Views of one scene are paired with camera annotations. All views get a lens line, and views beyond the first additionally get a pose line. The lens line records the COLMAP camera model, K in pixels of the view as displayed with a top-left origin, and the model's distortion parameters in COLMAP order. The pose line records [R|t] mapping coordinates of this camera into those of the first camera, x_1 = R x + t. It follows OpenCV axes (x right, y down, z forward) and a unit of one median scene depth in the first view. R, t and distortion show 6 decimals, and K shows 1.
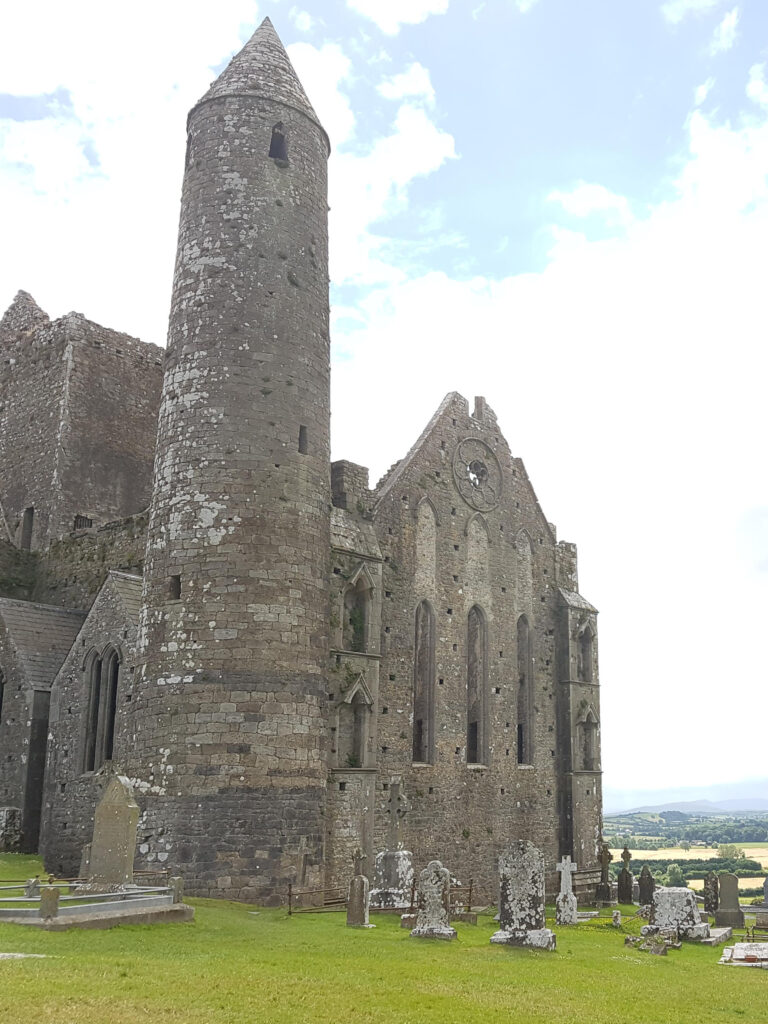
lens RADIAL K [[1180.7, 0, 384.7], [0, 1180.7, 511.4], [0, 0, 1]] dist [0.026369, 0.000000]
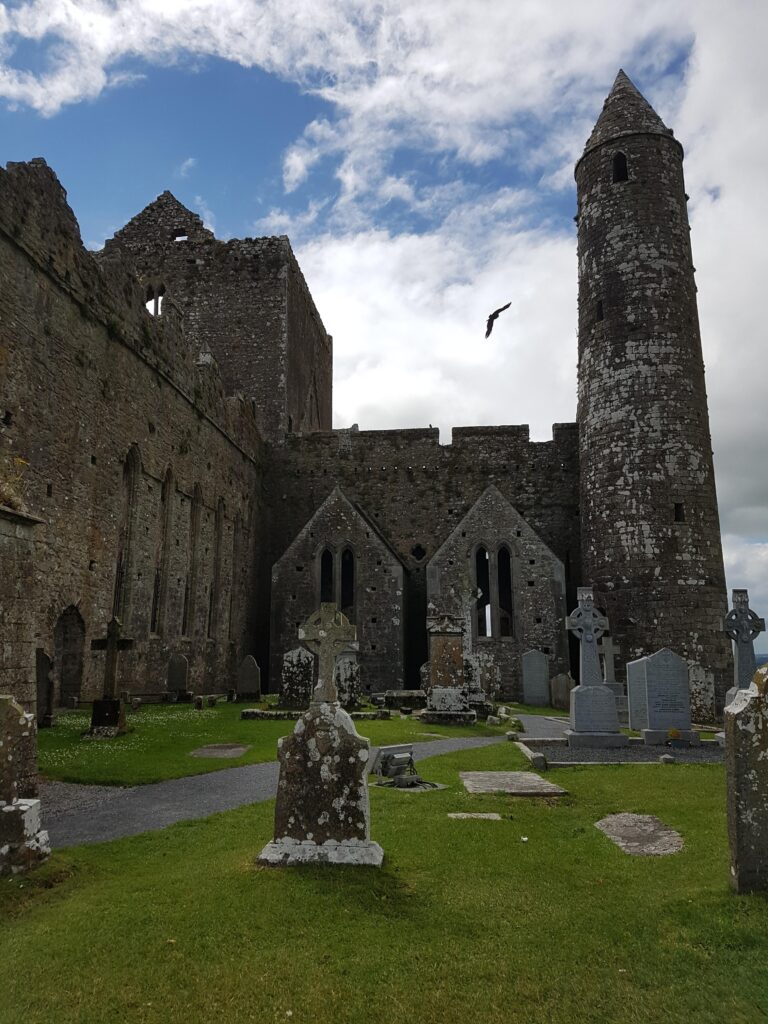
lens RADIAL K [[850.2, 0, 383.7], [0, 850.2, 513.5], [0, 0, 1]] dist [0.004038, -0.007383]
pose [[0.897729, 0.108723, 0.426922, -0.849985], [-0.148531, 0.987027, 0.060966, 0.054400], [-0.414755, -0.118142, 0.902231, 0.260986]]
